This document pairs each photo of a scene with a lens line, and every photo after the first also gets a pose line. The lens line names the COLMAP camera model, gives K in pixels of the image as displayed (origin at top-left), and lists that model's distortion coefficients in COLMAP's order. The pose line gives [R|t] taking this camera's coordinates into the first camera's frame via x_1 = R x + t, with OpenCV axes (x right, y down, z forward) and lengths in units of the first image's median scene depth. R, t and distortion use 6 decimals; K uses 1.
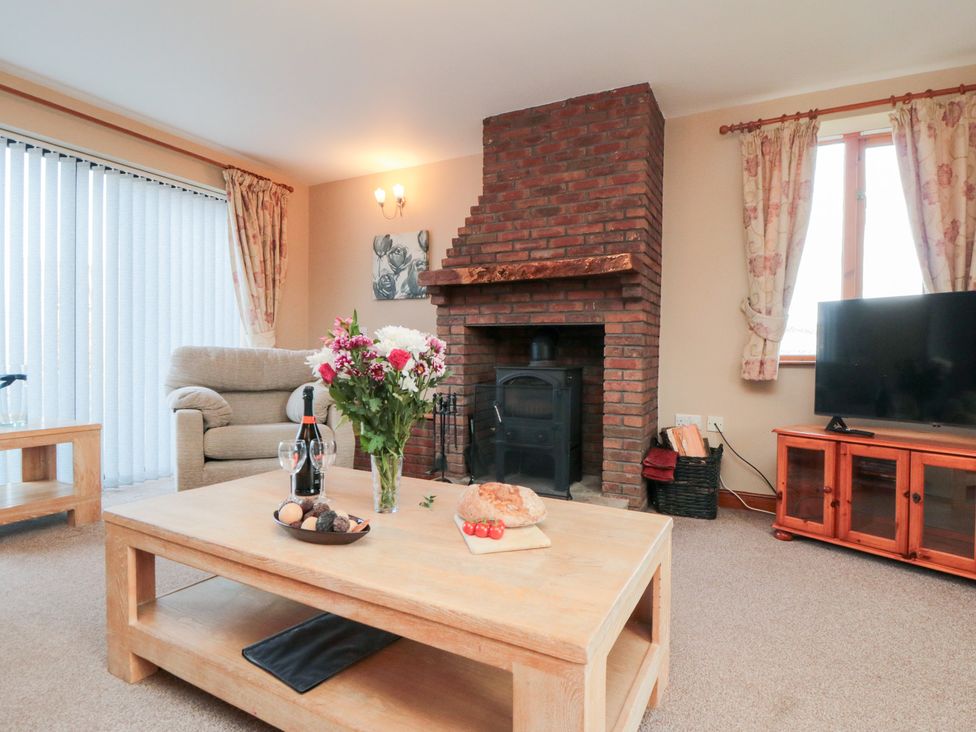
lens RADIAL K [[517.4, 0, 510.2], [0, 517.4, 367.0], [0, 0, 1]] dist [0.000904, -0.001128]
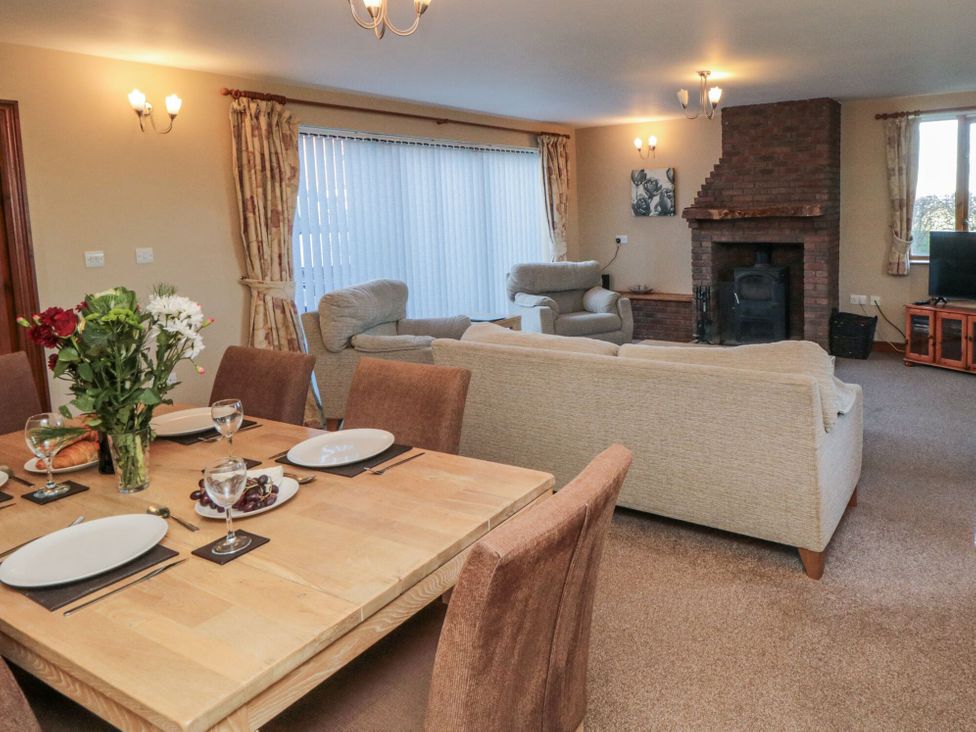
lens RADIAL K [[659.4, 0, 646.5], [0, 659.4, 263.3], [0, 0, 1]] dist [0.035669, 0.000334]
pose [[0.998961, -0.031717, -0.032713, -0.237029], [0.033929, 0.997009, 0.069444, -0.171721], [0.030412, -0.070482, 0.997049, -1.052879]]
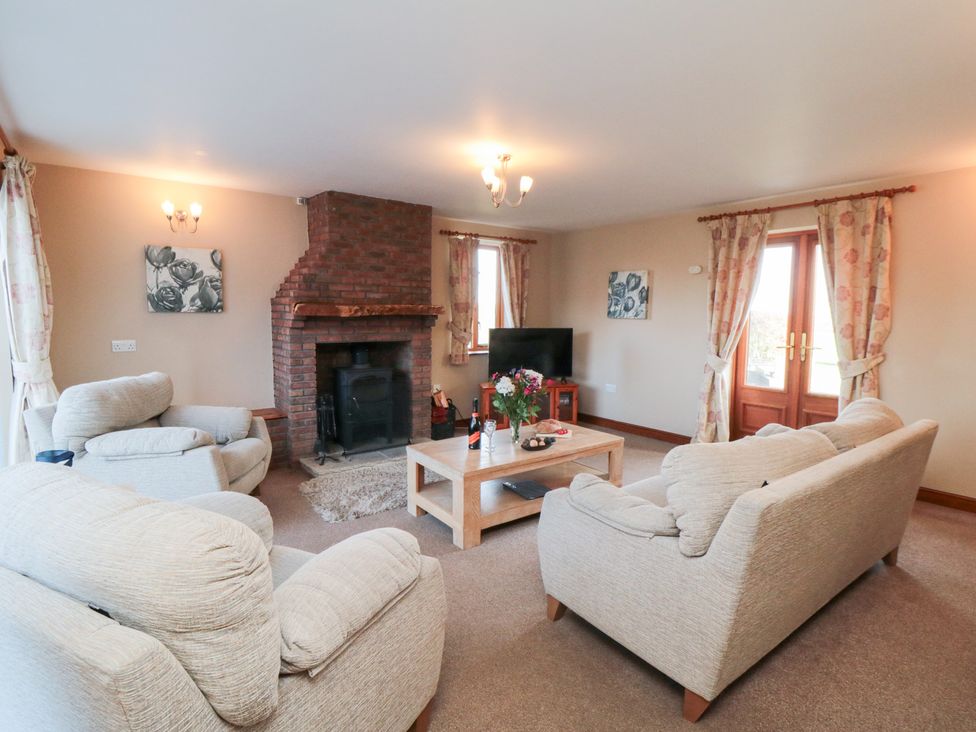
lens RADIAL K [[510.6, 0, 514.0], [0, 510.6, 365.0], [0, 0, 1]] dist [0.013180, -0.016053]
pose [[0.414842, -0.101684, 0.904194, -1.163386], [0.012765, 0.994288, 0.105960, -0.169458], [-0.909804, -0.032415, 0.413771, -0.012451]]
